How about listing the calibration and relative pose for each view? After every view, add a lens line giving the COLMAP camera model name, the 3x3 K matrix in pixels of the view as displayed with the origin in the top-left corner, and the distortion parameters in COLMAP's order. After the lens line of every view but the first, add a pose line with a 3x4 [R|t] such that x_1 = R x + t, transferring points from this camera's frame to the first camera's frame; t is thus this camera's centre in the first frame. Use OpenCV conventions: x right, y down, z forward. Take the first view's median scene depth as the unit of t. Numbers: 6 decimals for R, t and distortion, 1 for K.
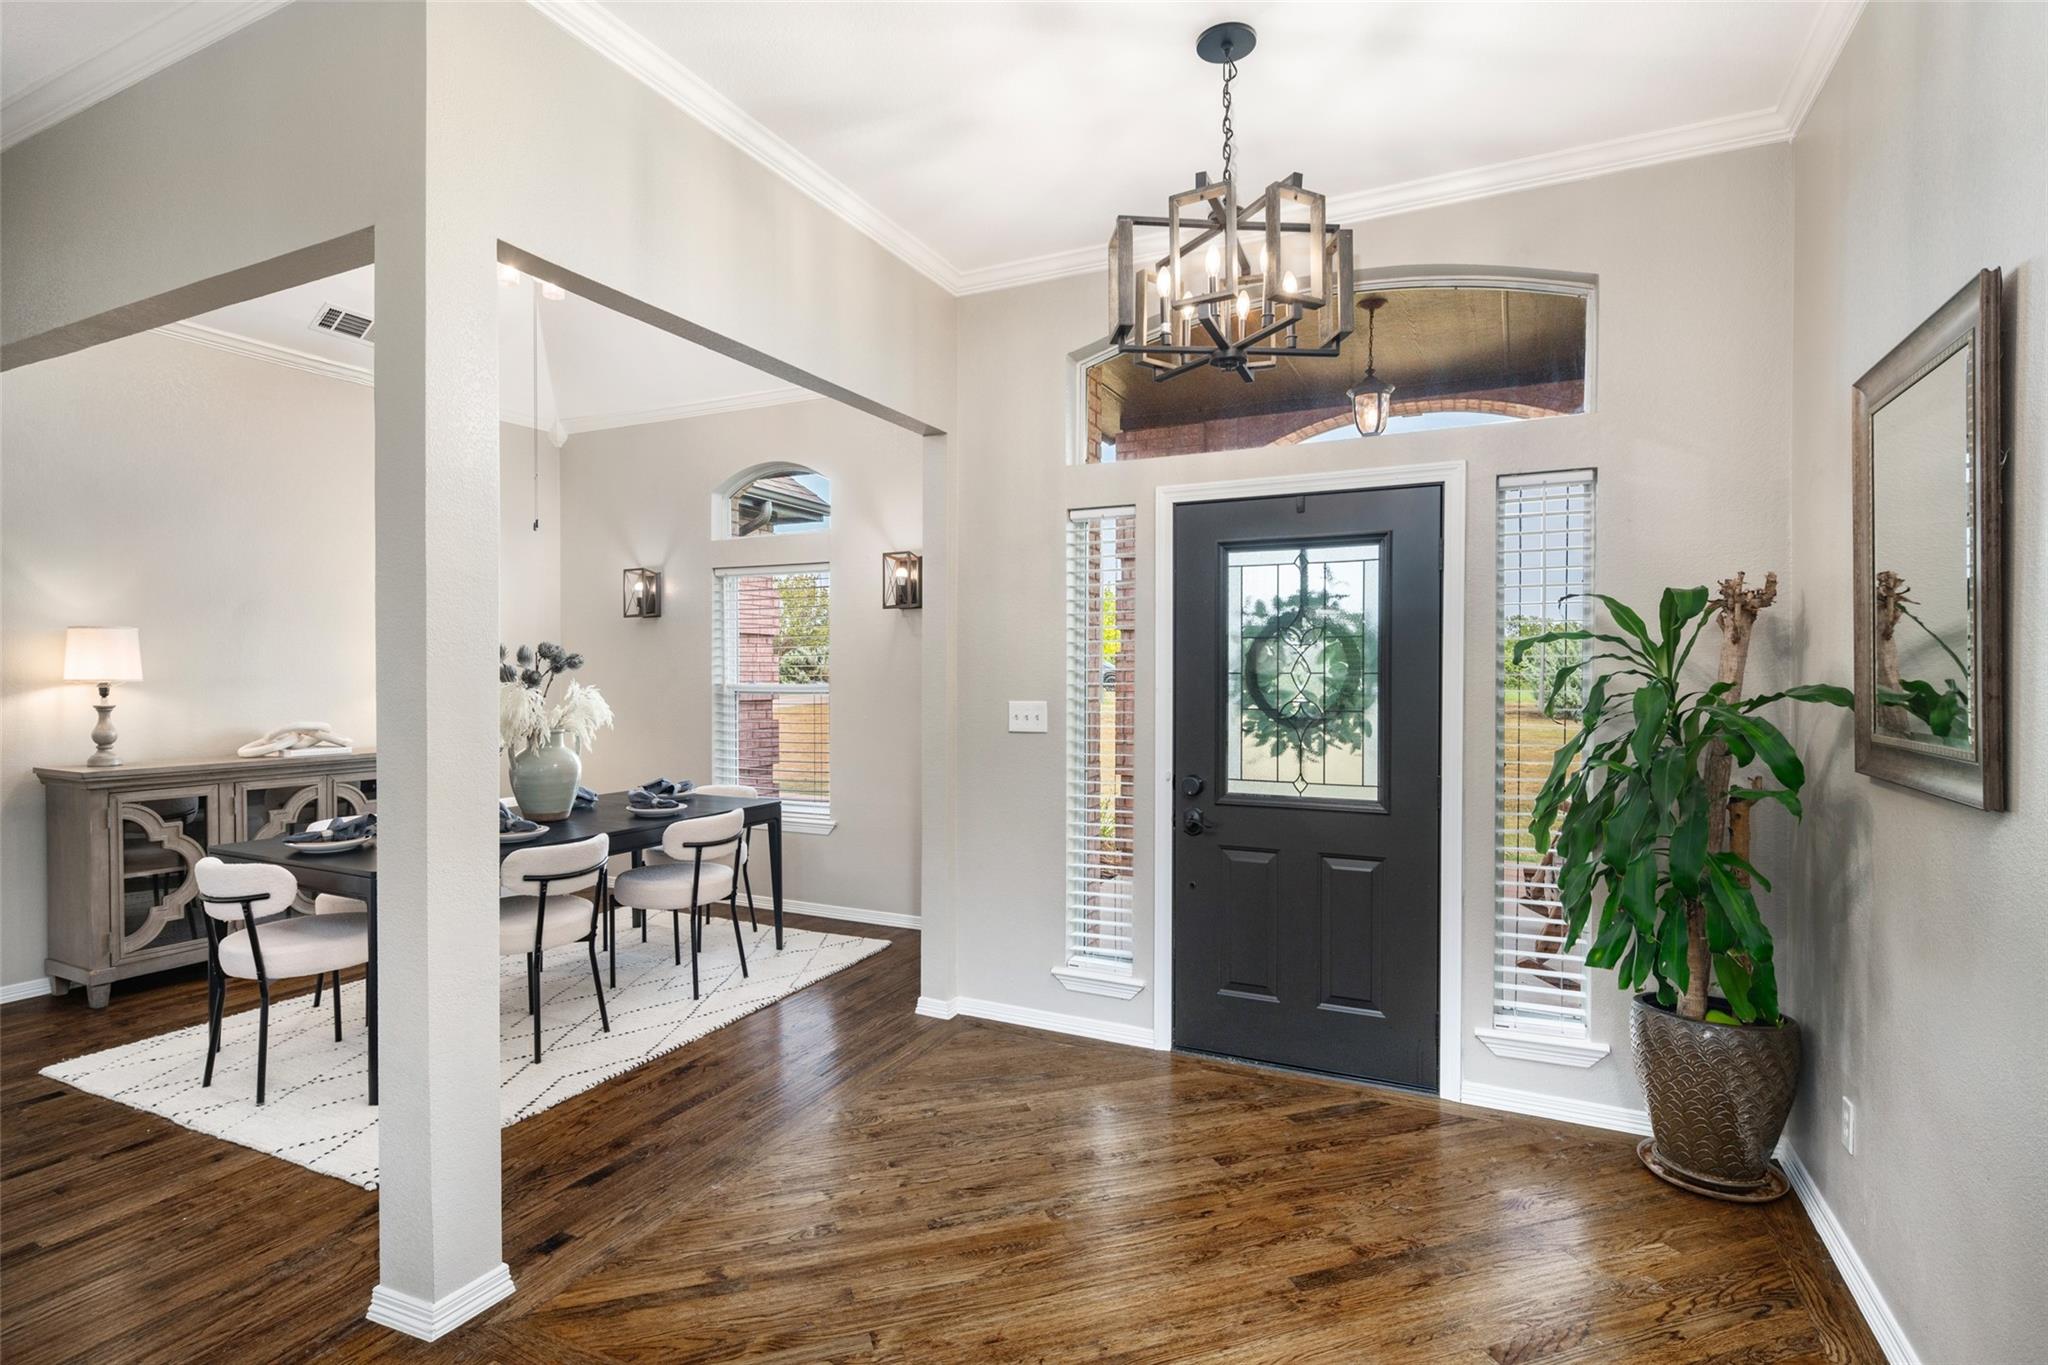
lens RADIAL K [[994.1, 0, 993.4], [0, 994.1, 687.1], [0, 0, 1]] dist [0.001976, 0.000417]
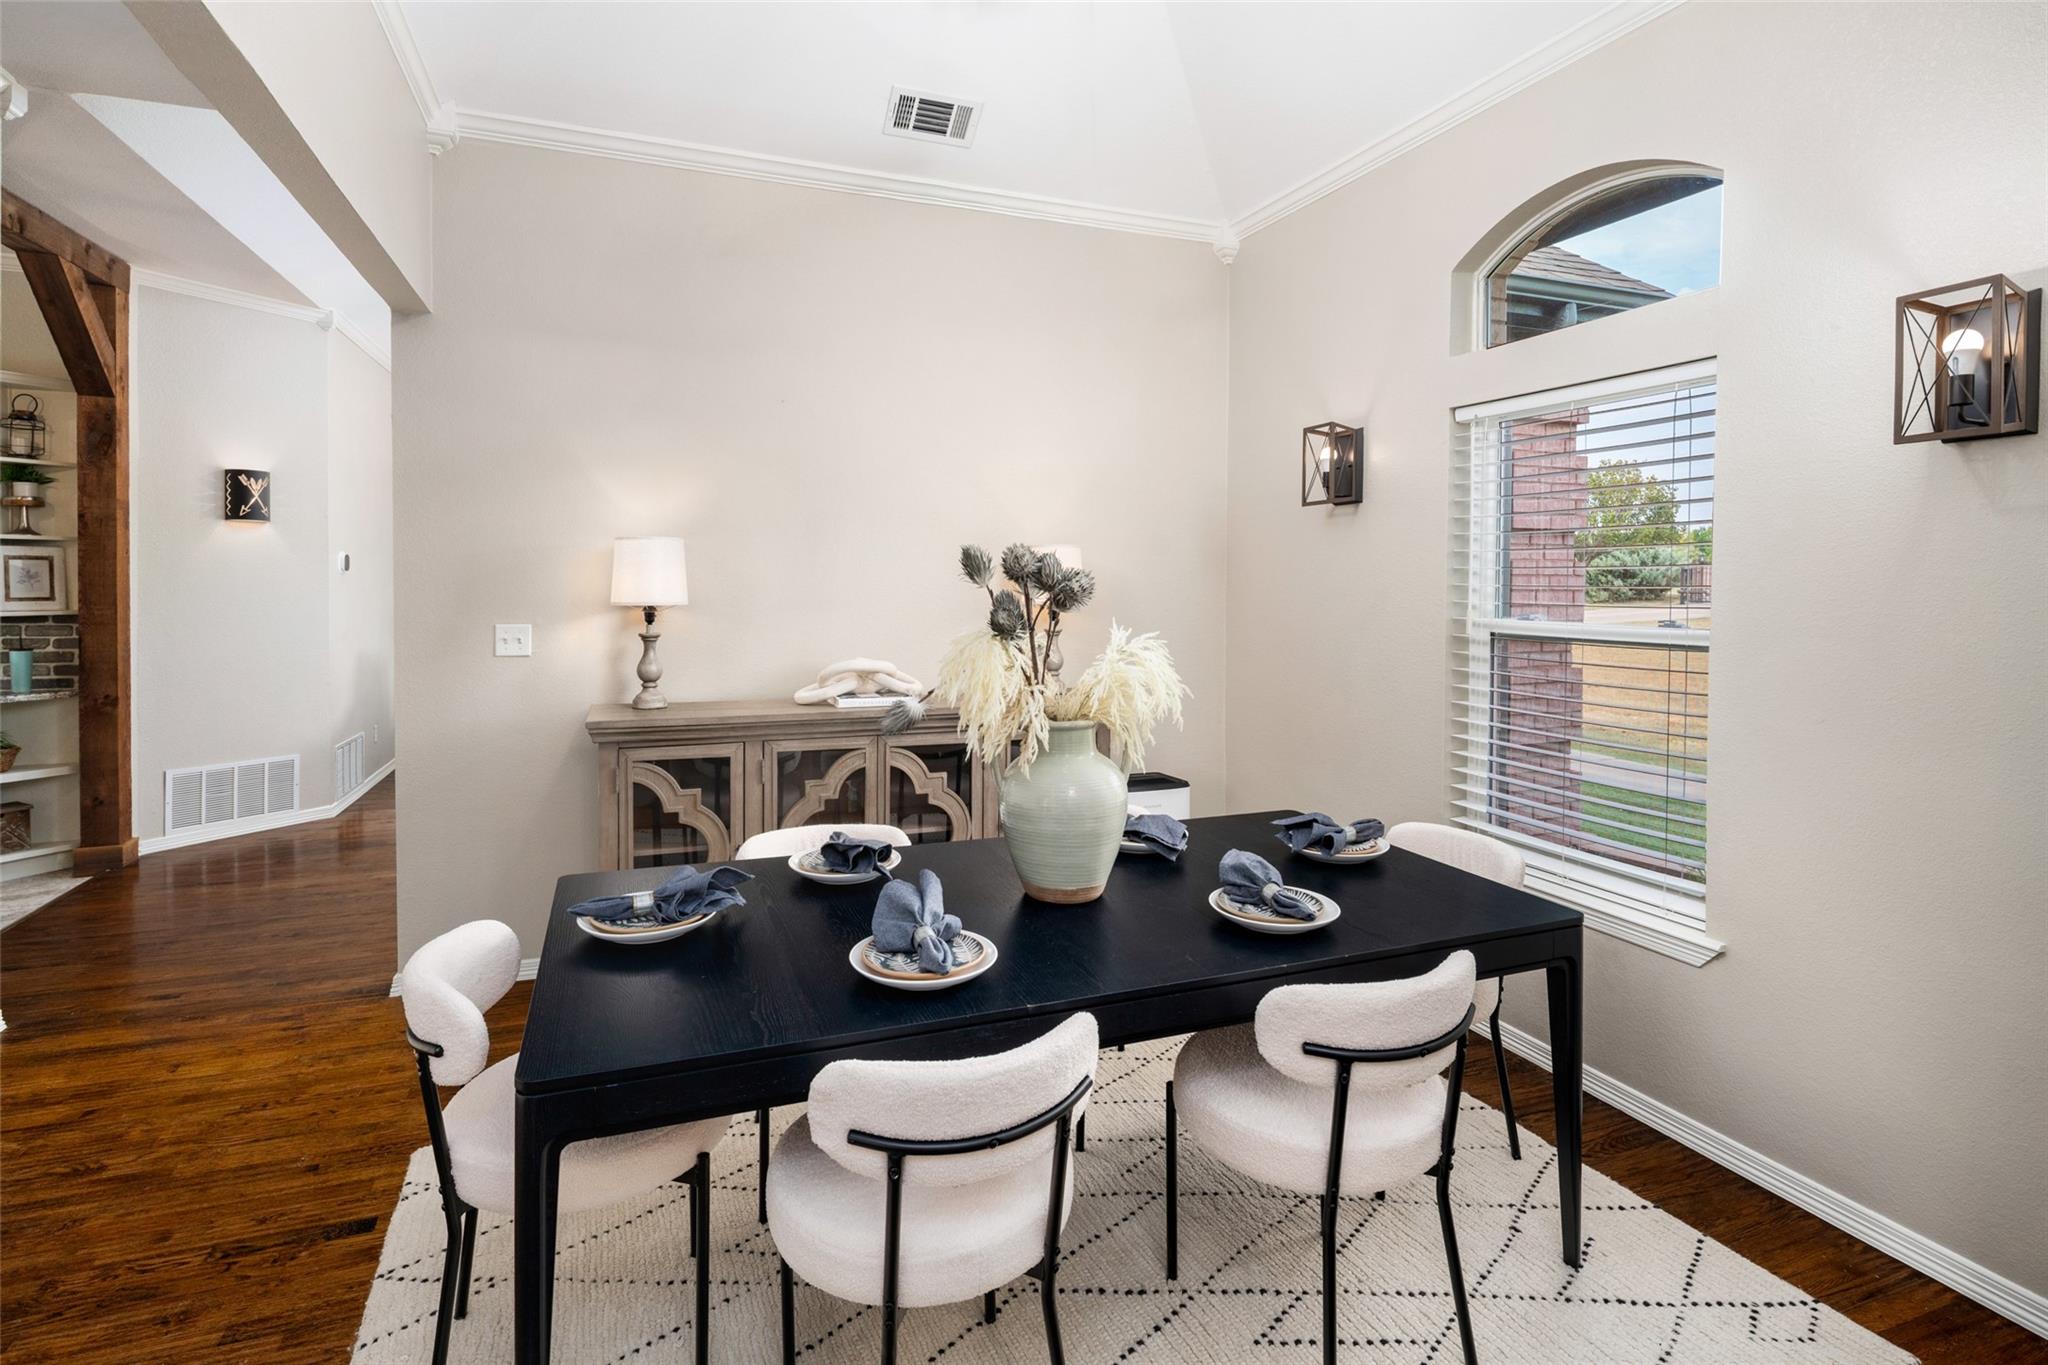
lens RADIAL K [[984.0, 0, 1014.4], [0, 984.0, 592.2], [0, 0, 1]] dist [0.000306, -0.000233]
pose [[0.739601, 0.013633, -0.672907, -0.130519], [-0.013766, 0.999892, 0.005127, -0.024519], [0.672905, 0.005471, 0.739709, 0.612721]]
